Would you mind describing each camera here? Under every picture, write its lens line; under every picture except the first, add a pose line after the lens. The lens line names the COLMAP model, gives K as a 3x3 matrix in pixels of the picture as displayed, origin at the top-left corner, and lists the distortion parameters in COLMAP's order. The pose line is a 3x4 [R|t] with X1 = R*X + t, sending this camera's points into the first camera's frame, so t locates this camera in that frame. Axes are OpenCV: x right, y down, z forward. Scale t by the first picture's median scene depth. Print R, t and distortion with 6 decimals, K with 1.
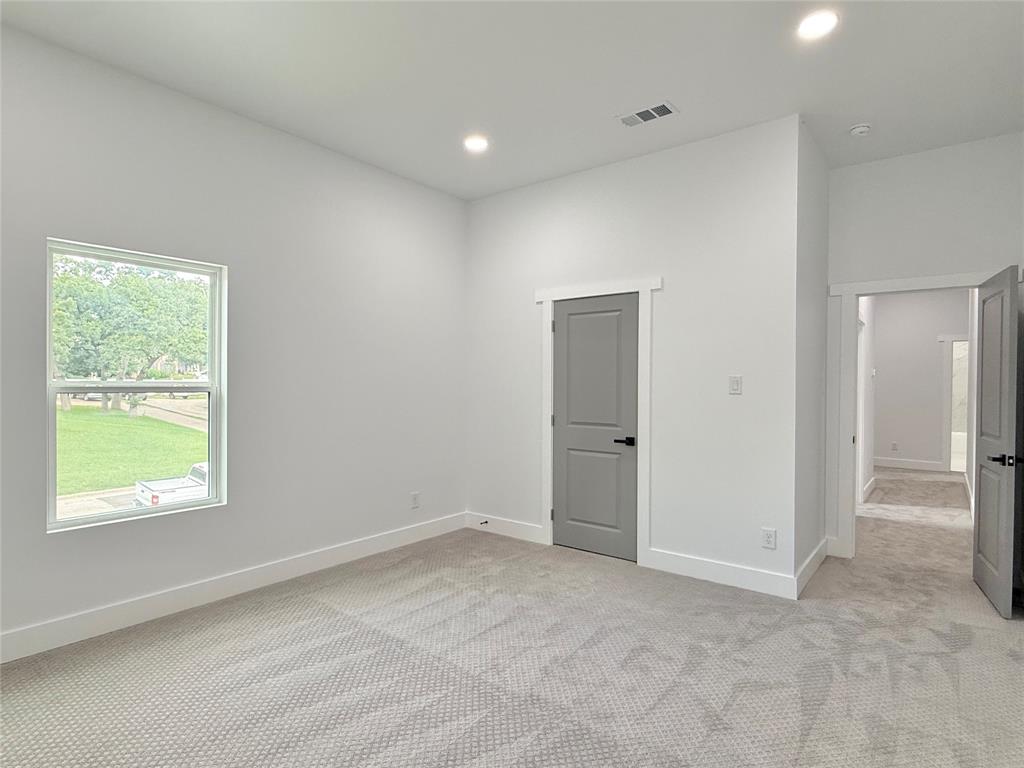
lens RADIAL K [[534.9, 0, 514.7], [0, 534.9, 386.9], [0, 0, 1]] dist [-0.004434, -0.000151]
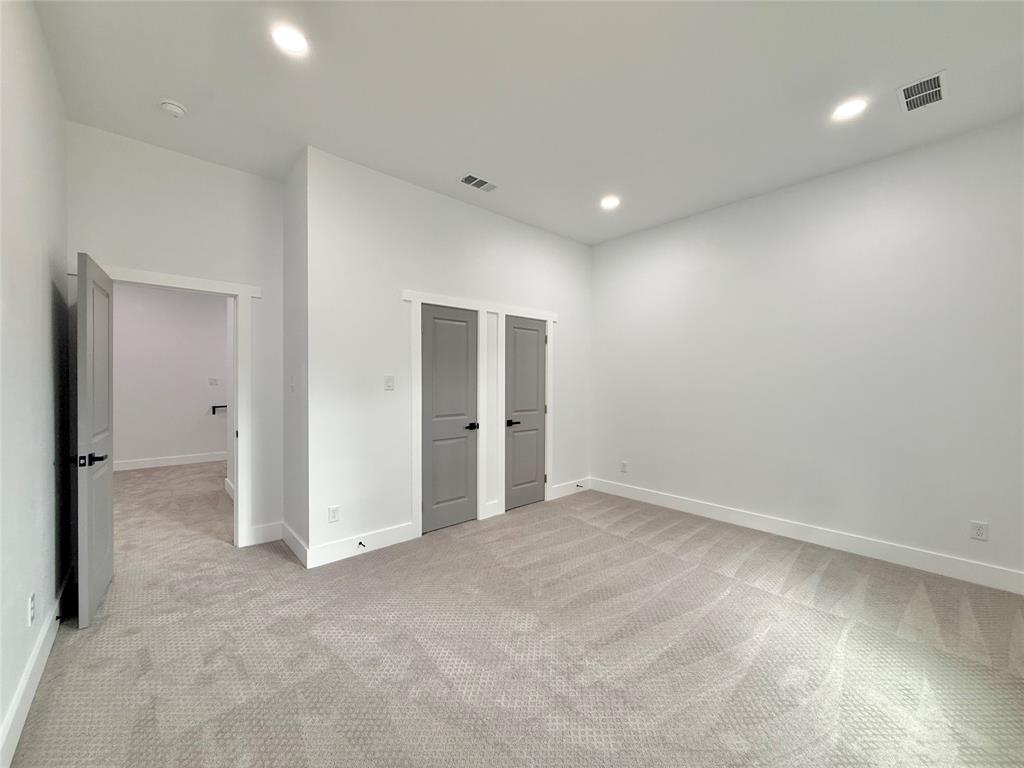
lens RADIAL K [[413.4, 0, 515.8], [0, 413.4, 381.8], [0, 0, 1]] dist [0.023670, 0.000228]
pose [[0.161456, 0.004131, 0.986871, -0.711751], [0.006076, 0.999968, -0.005180, 0.000440], [-0.986861, 0.006832, 0.161425, 0.688783]]
